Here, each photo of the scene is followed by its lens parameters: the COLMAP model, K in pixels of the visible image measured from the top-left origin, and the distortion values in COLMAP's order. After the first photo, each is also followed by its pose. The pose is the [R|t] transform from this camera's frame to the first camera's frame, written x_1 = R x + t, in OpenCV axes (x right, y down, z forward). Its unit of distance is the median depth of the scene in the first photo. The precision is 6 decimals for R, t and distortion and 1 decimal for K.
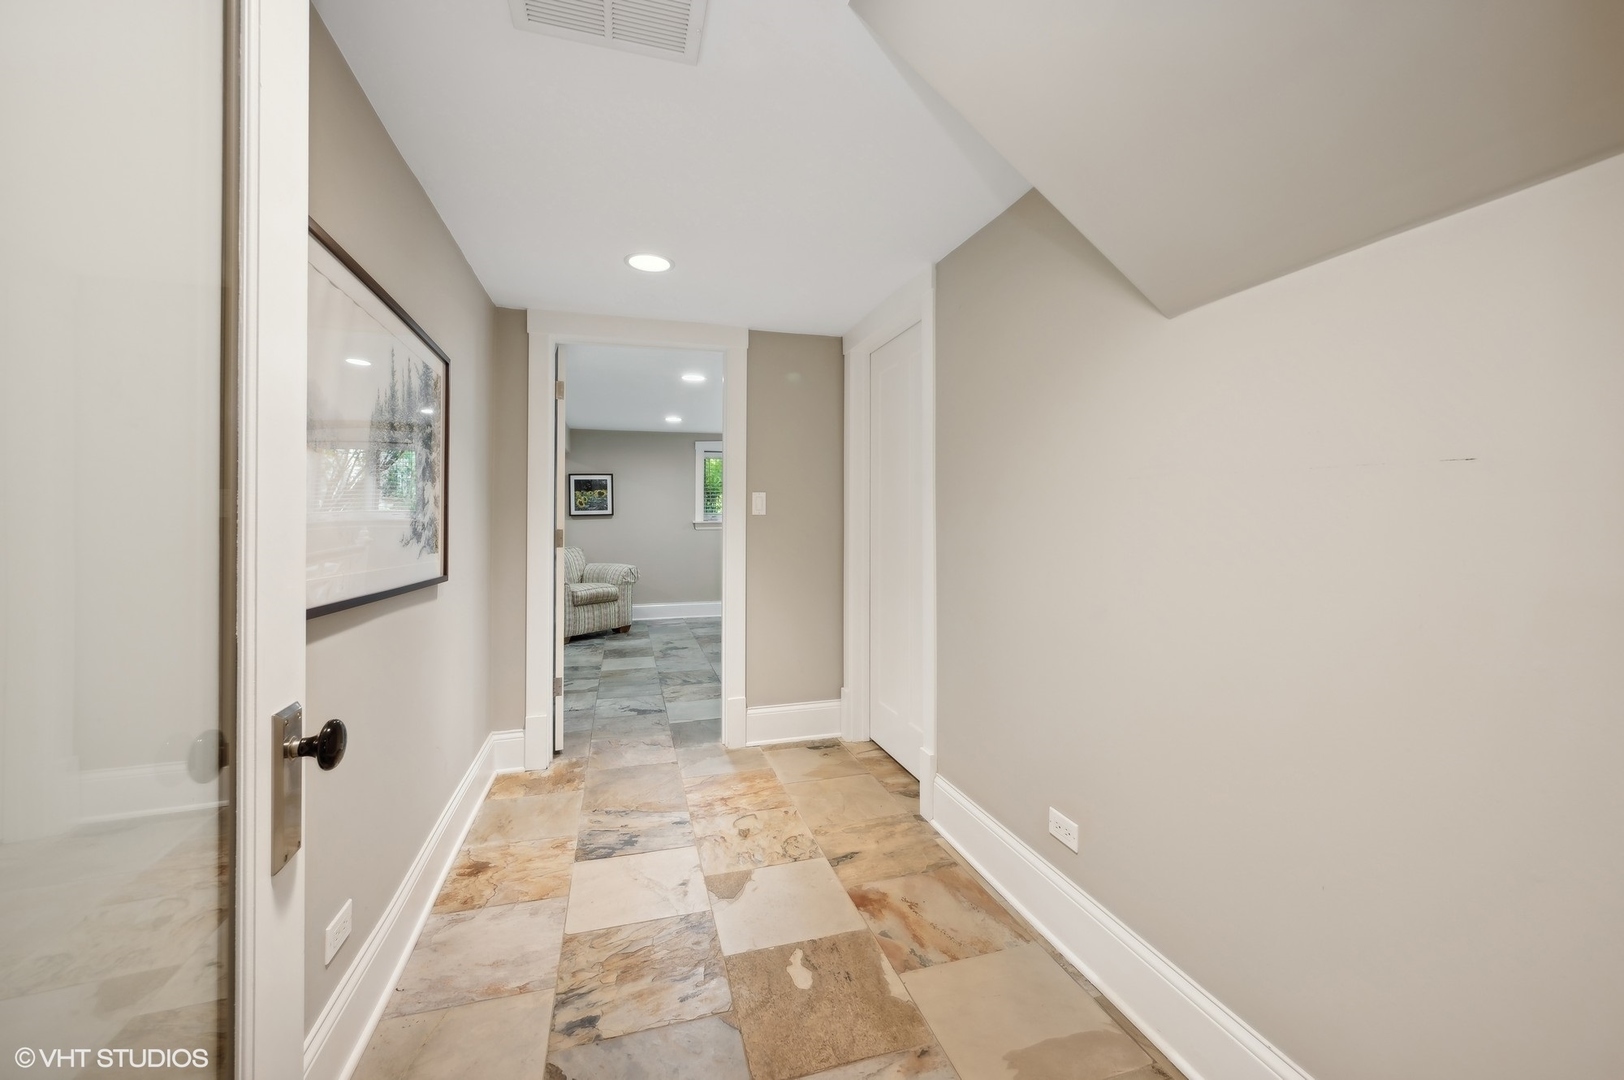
lens RADIAL K [[634.8, 0, 812.2], [0, 634.8, 520.0], [0, 0, 1]] dist [0.004175, -0.000111]
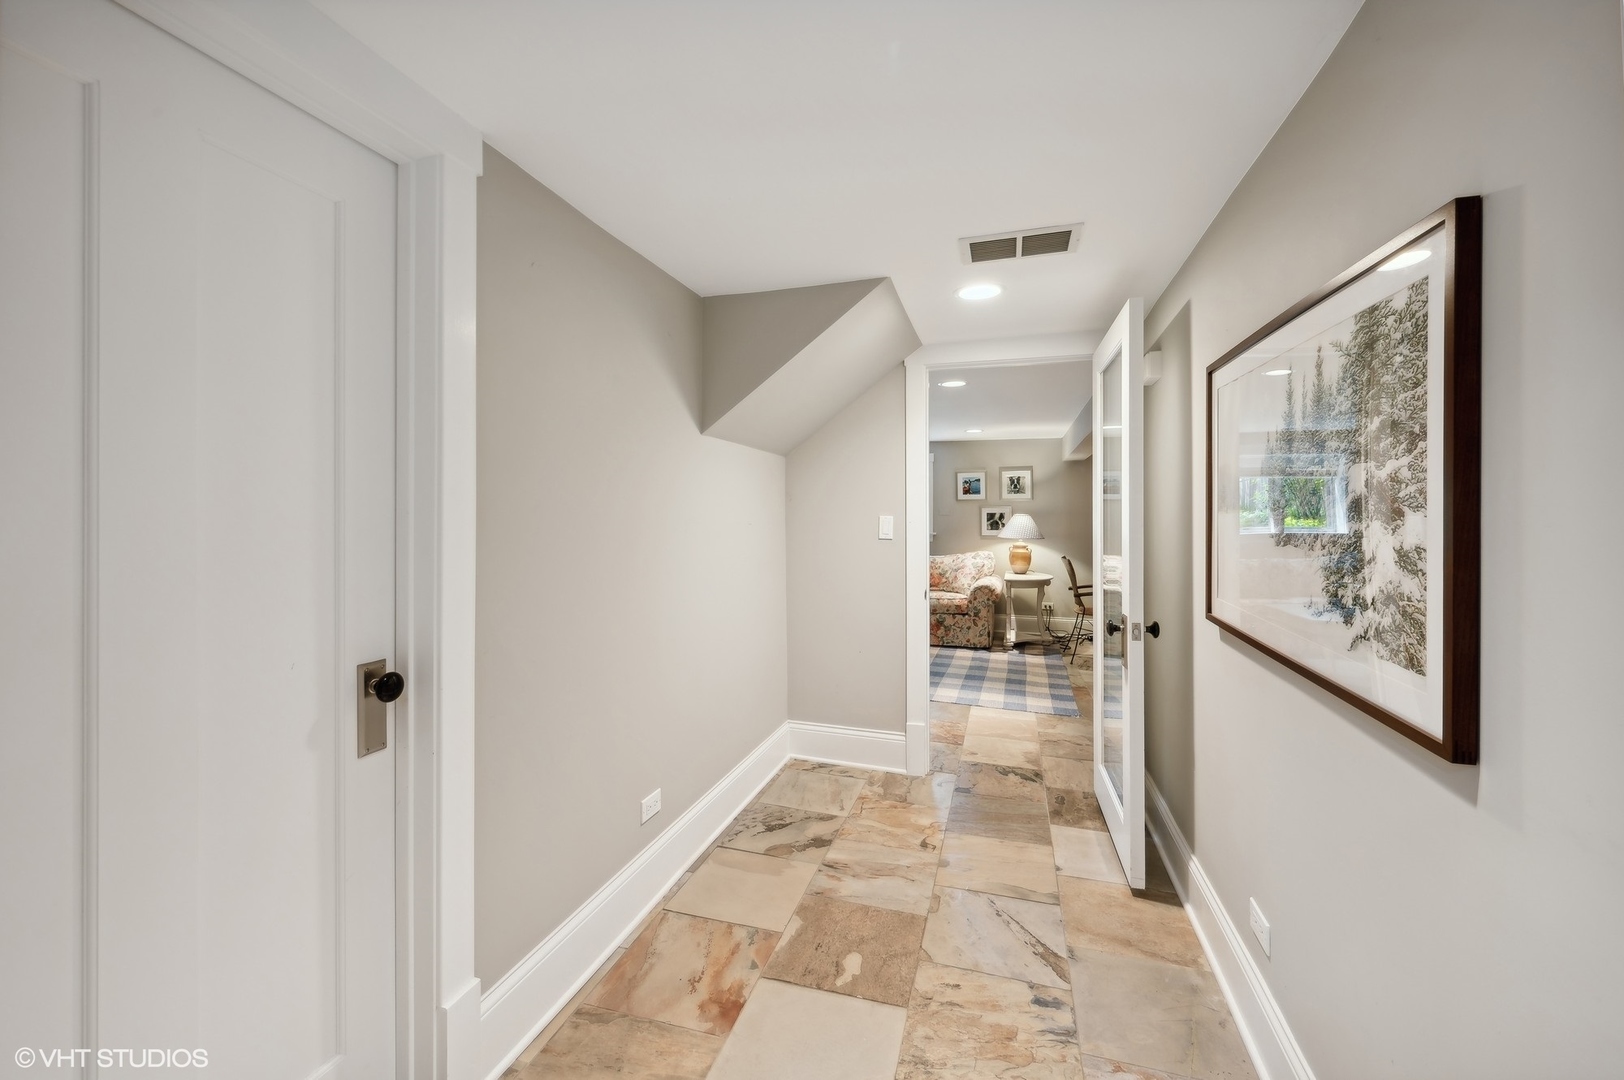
lens RADIAL K [[634.8, 0, 812.2], [0, 634.8, 520.0], [0, 0, 1]] dist [0.004175, -0.000111]
pose [[-0.830651, 0.001878, 0.556791, -0.566483], [0.004309, 0.999986, 0.003057, -0.072260], [-0.556777, 0.004938, -0.830647, 1.898935]]
